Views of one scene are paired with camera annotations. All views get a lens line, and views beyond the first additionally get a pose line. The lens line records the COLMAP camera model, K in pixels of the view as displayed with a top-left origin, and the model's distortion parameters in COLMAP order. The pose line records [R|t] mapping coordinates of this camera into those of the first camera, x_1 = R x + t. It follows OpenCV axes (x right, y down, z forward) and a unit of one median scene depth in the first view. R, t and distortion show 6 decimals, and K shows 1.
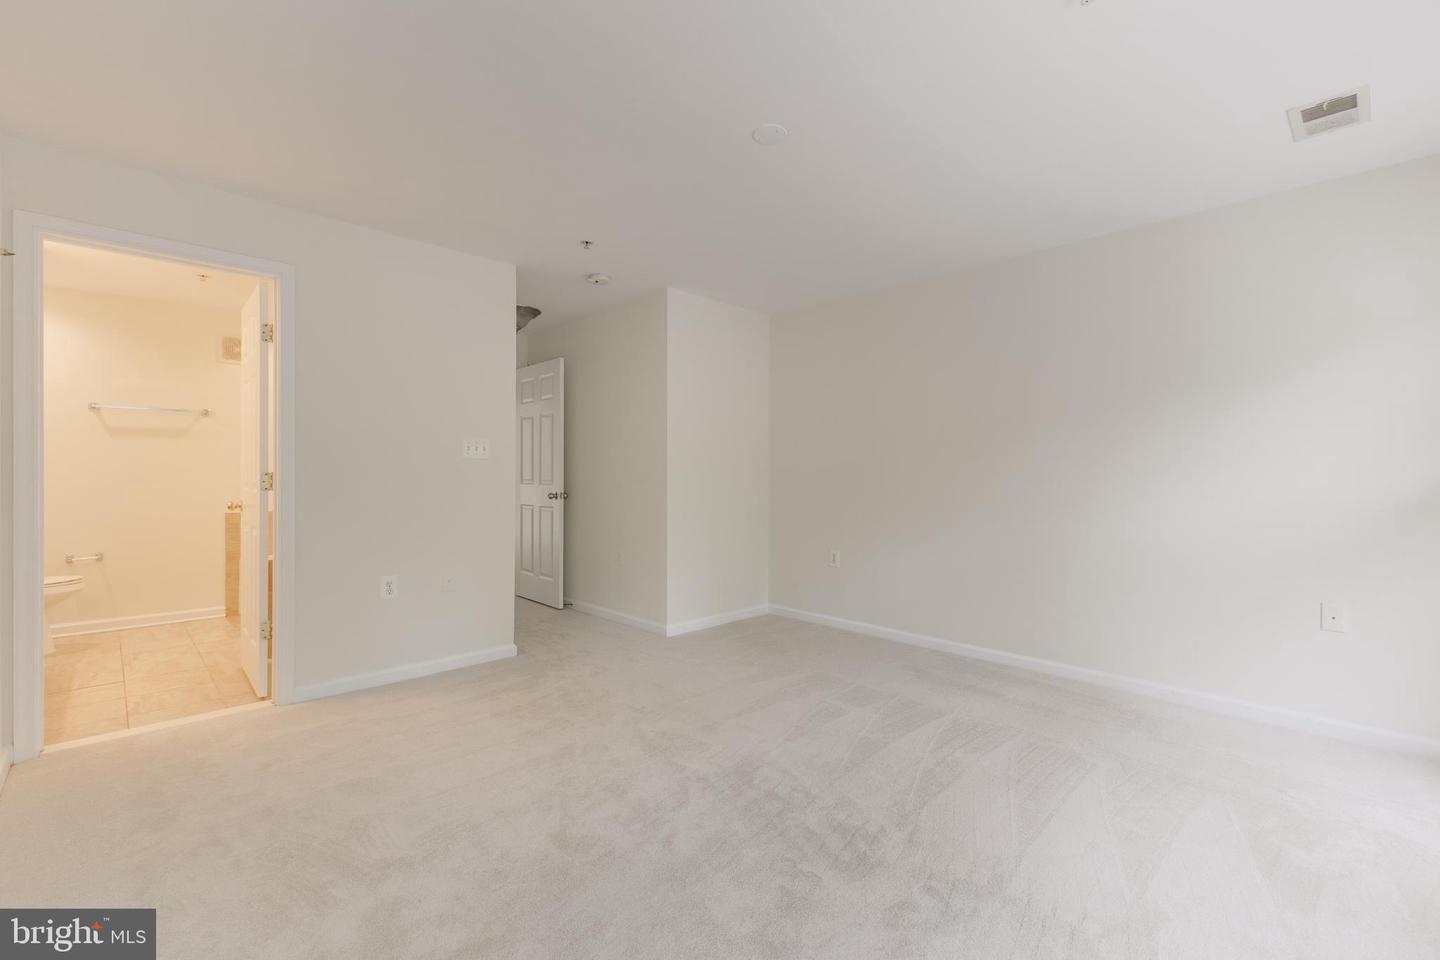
lens RADIAL K [[629.4, 0, 719.8], [0, 629.4, 476.7], [0, 0, 1]] dist [0.011174, -0.000958]
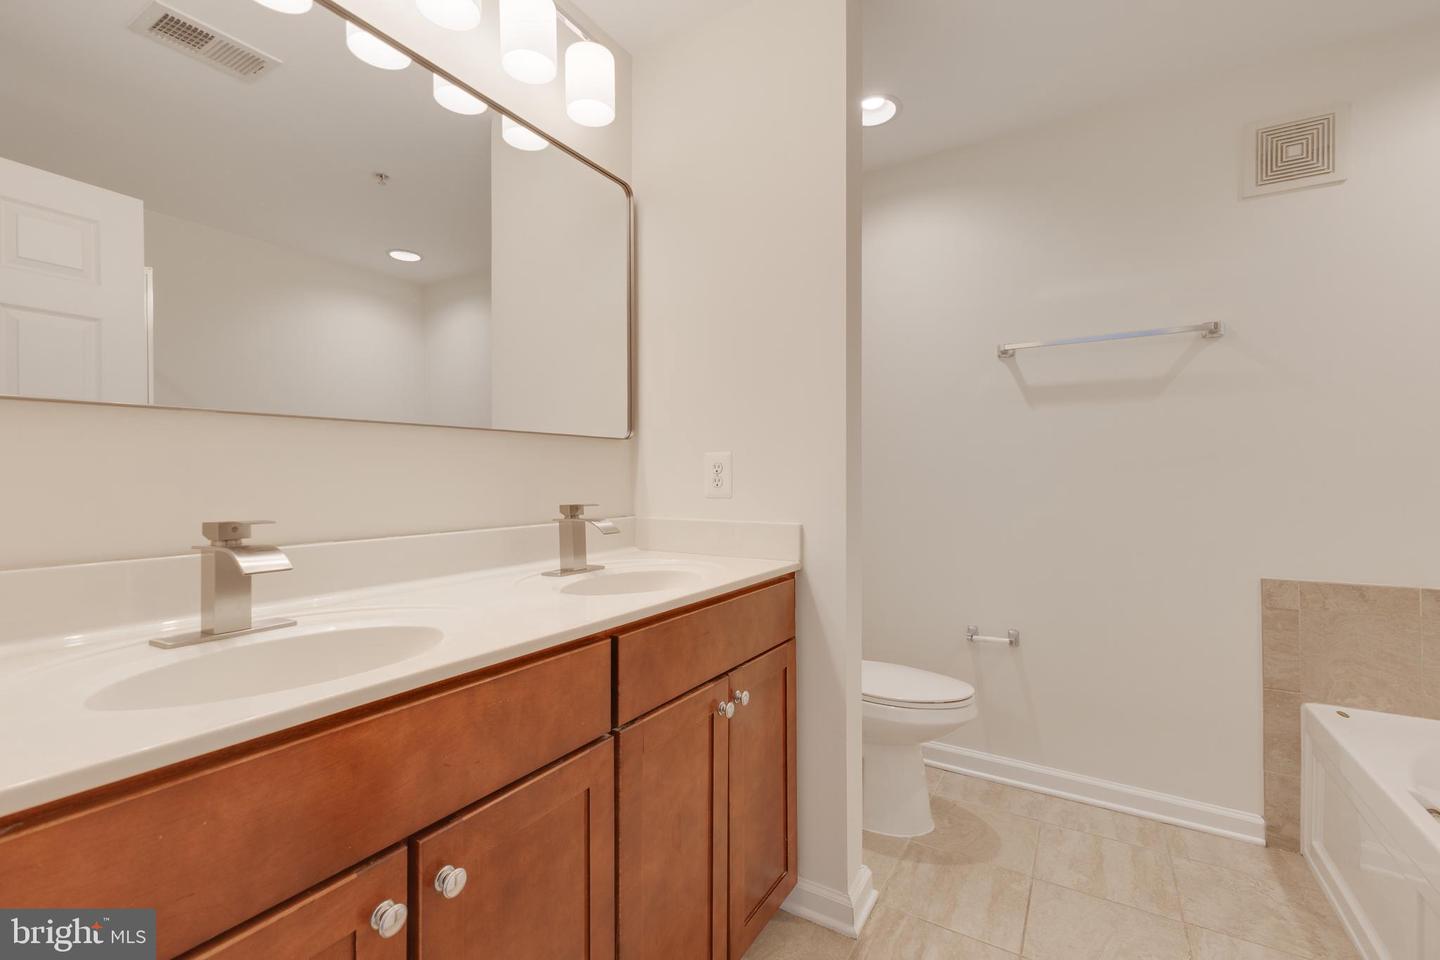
lens RADIAL K [[629.4, 0, 719.8], [0, 629.4, 476.7], [0, 0, 1]] dist [0.011174, -0.000958]
pose [[0.247536, -0.005142, -0.968865, -0.494950], [-0.004840, 0.999967, -0.006543, -0.001456], [0.968867, 0.006309, 0.247503, 0.592262]]
